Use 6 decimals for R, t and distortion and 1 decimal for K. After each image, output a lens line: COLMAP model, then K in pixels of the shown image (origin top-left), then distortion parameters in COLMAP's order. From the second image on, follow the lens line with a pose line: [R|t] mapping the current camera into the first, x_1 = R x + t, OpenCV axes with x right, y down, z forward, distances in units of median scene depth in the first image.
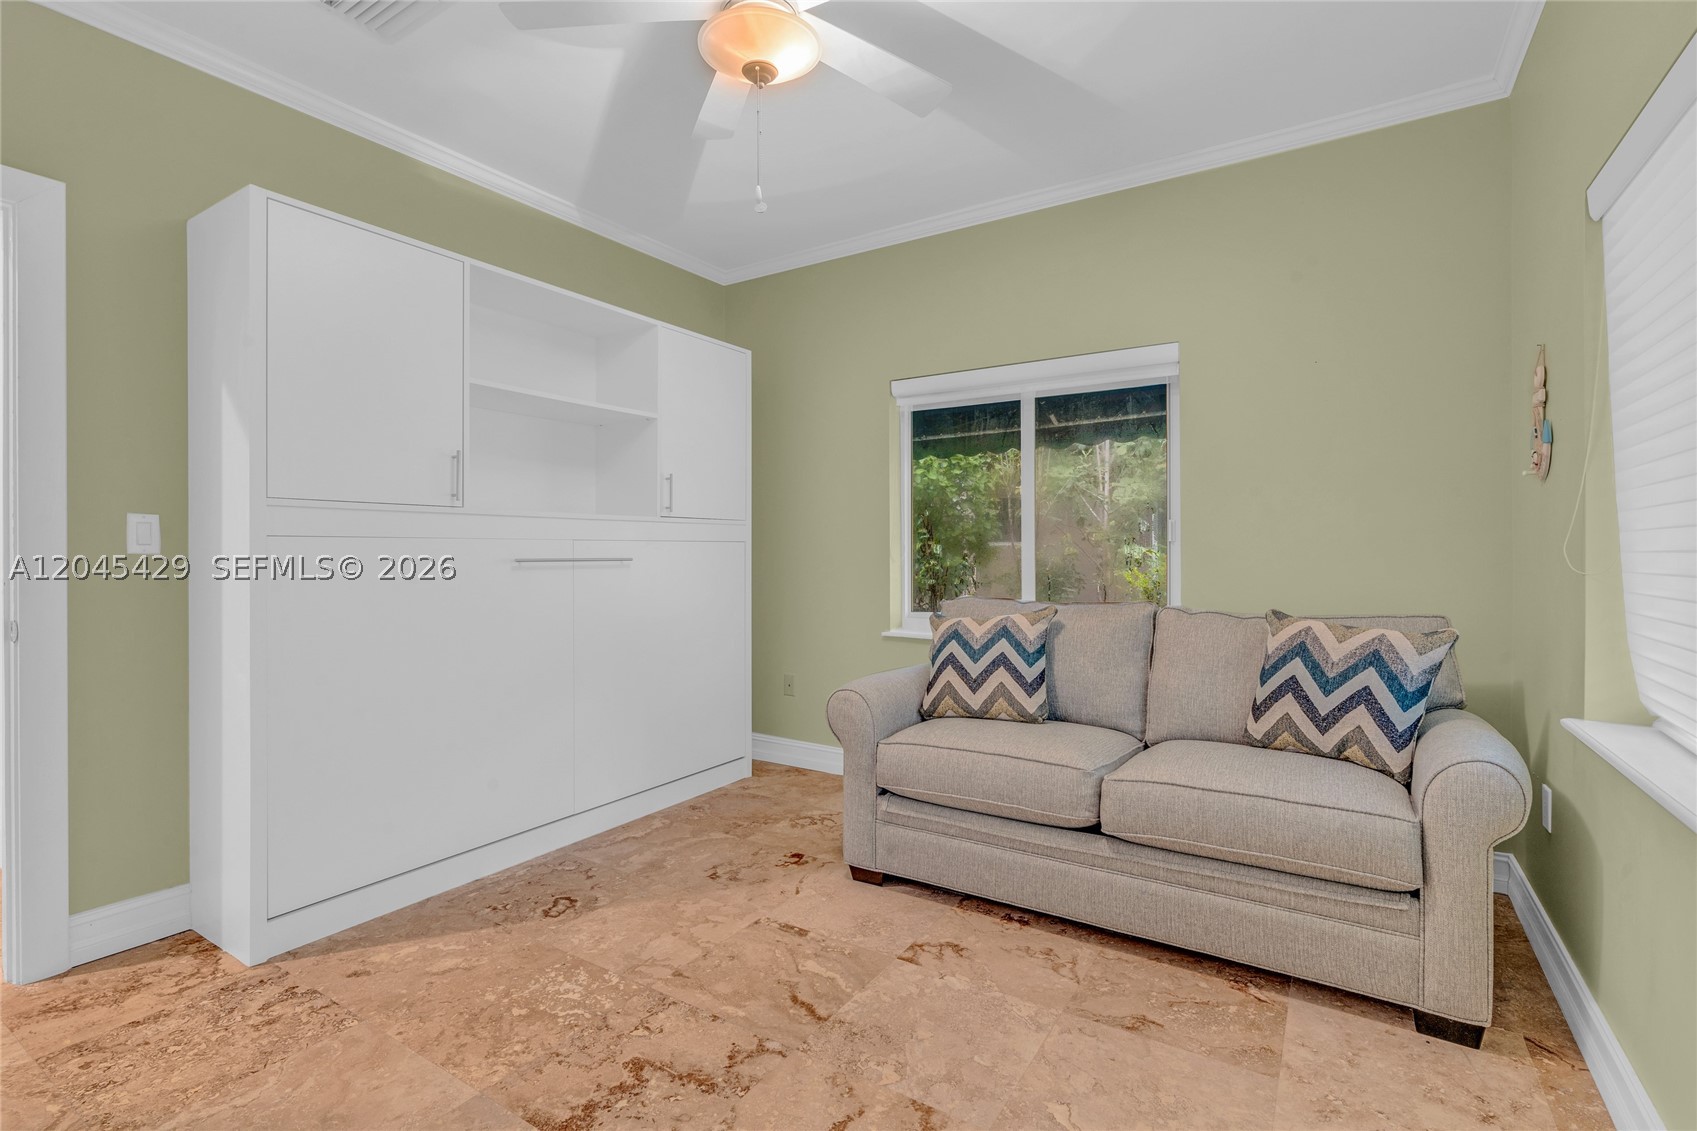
lens RADIAL K [[759.4, 0, 858.2], [0, 759.4, 557.2], [0, 0, 1]] dist [-0.002354, 0.000207]
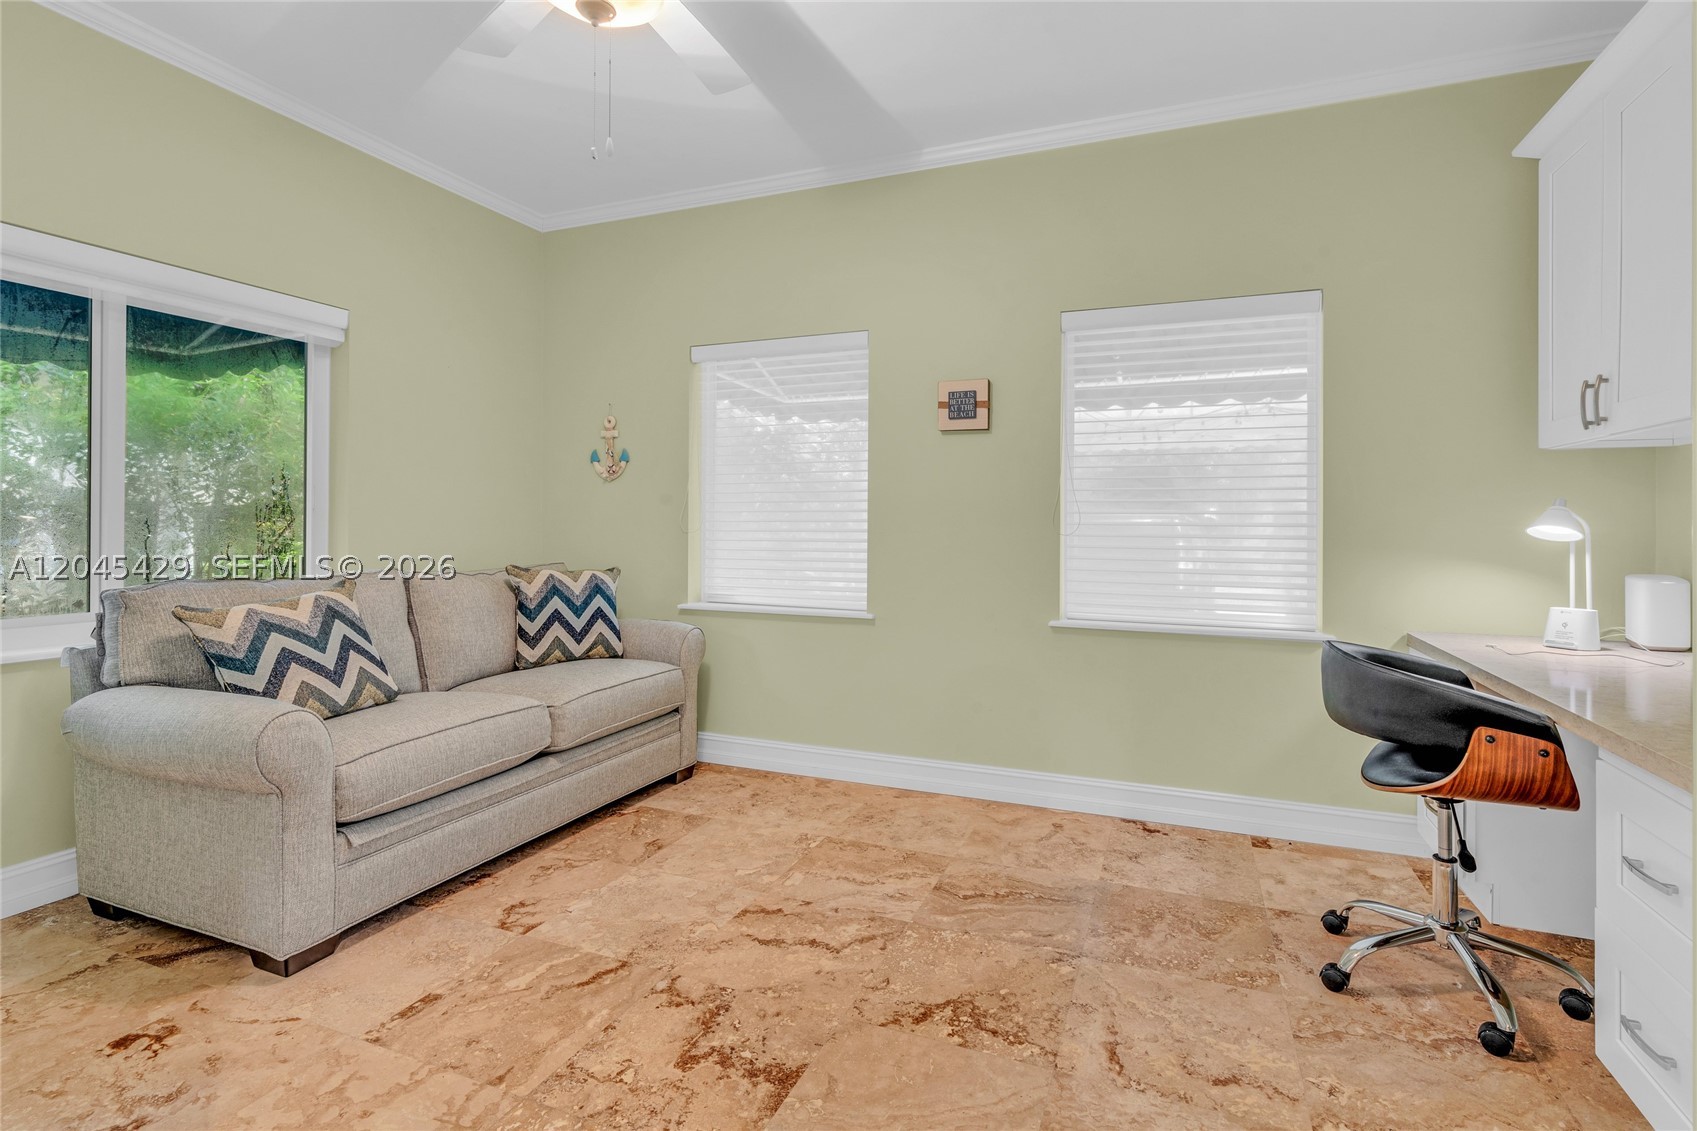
lens RADIAL K [[665.6, 0, 885.0], [0, 665.6, 525.8], [0, 0, 1]] dist [0.000896, -0.000059]
pose [[-0.111125, -0.001319, 0.993806, -0.843887], [0.001637, 0.999998, 0.001510, 0.001016], [-0.993805, 0.001795, -0.111122, 0.625244]]
